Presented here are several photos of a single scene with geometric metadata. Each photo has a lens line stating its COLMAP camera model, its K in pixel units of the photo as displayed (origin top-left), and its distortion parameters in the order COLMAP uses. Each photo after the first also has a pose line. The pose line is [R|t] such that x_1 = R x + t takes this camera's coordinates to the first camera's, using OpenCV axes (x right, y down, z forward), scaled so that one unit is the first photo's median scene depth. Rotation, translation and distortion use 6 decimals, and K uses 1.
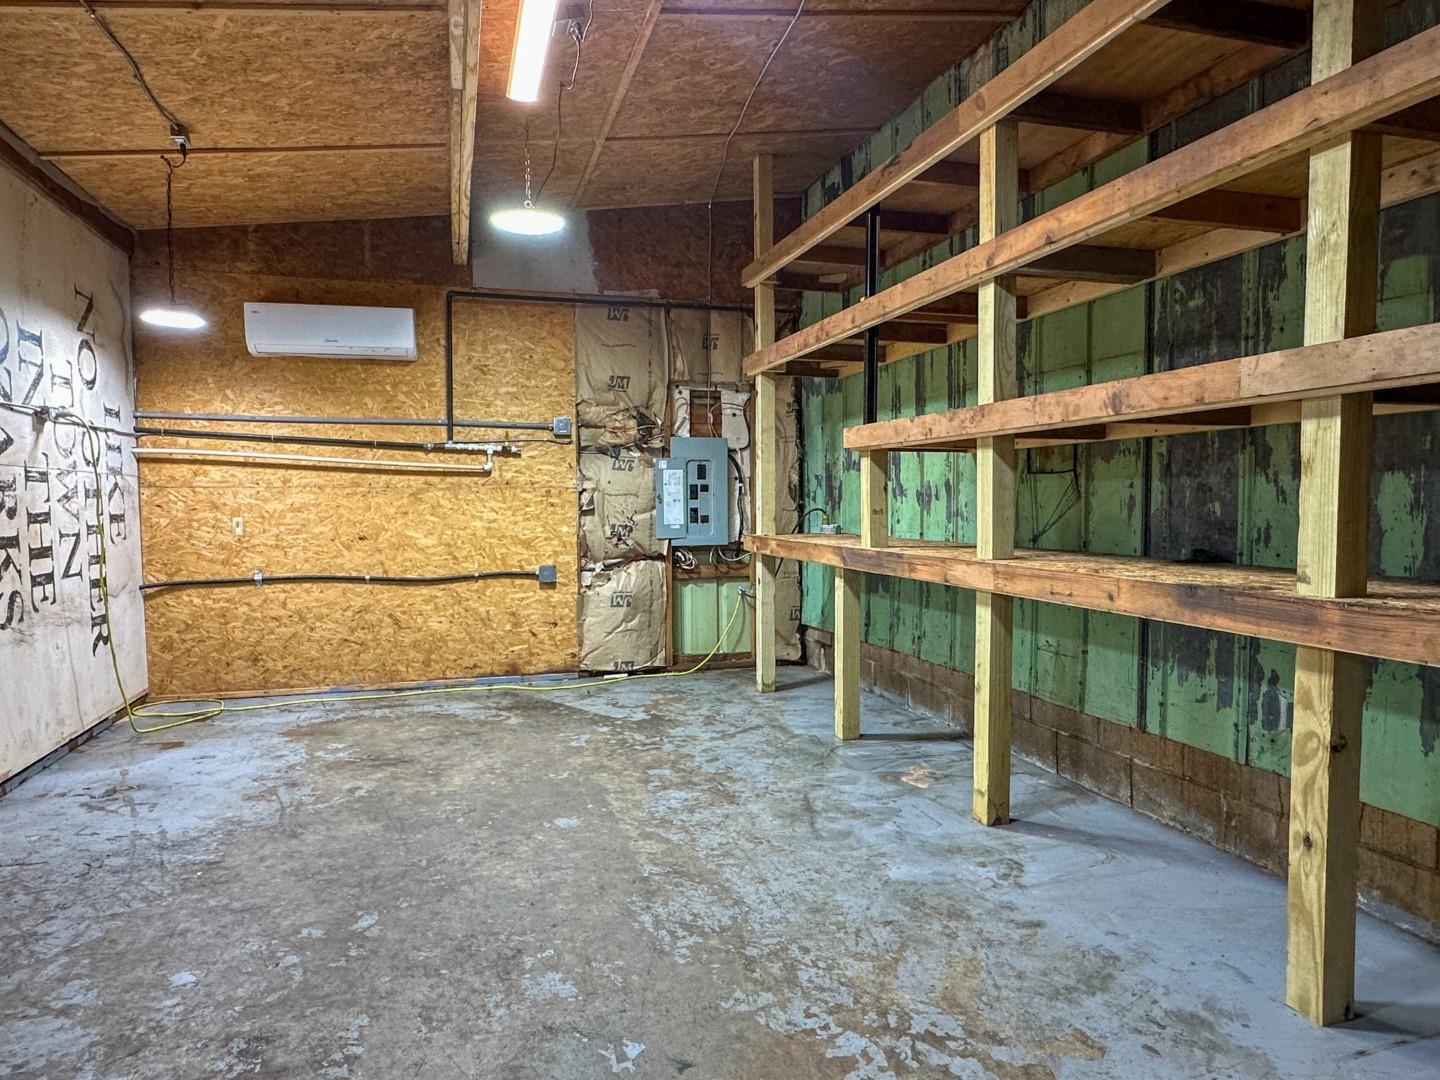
lens RADIAL K [[896.3, 0, 715.5], [0, 896.3, 548.0], [0, 0, 1]] dist [-0.002963, 0.001786]
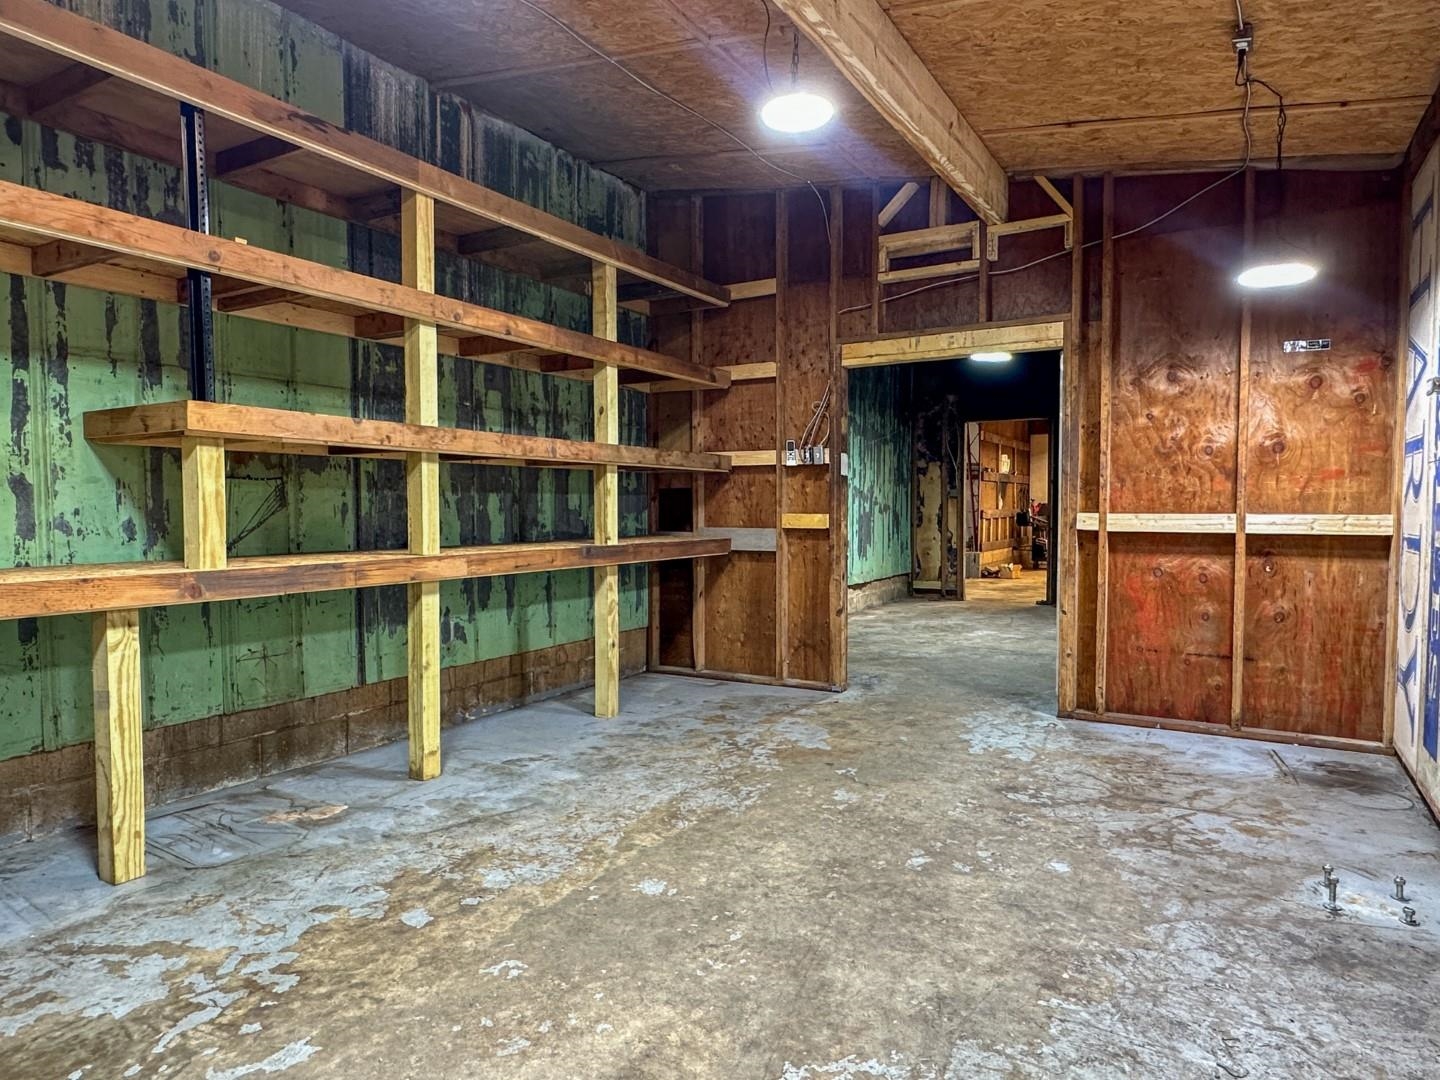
lens RADIAL K [[875.6, 0, 715.6], [0, 875.6, 545.4], [0, 0, 1]] dist [-0.003135, 0.000269]
pose [[-0.676718, -0.026082, 0.735780, -0.783221], [0.044765, 0.996066, 0.076480, -0.069571], [-0.734880, 0.084692, -0.672888, 1.450664]]
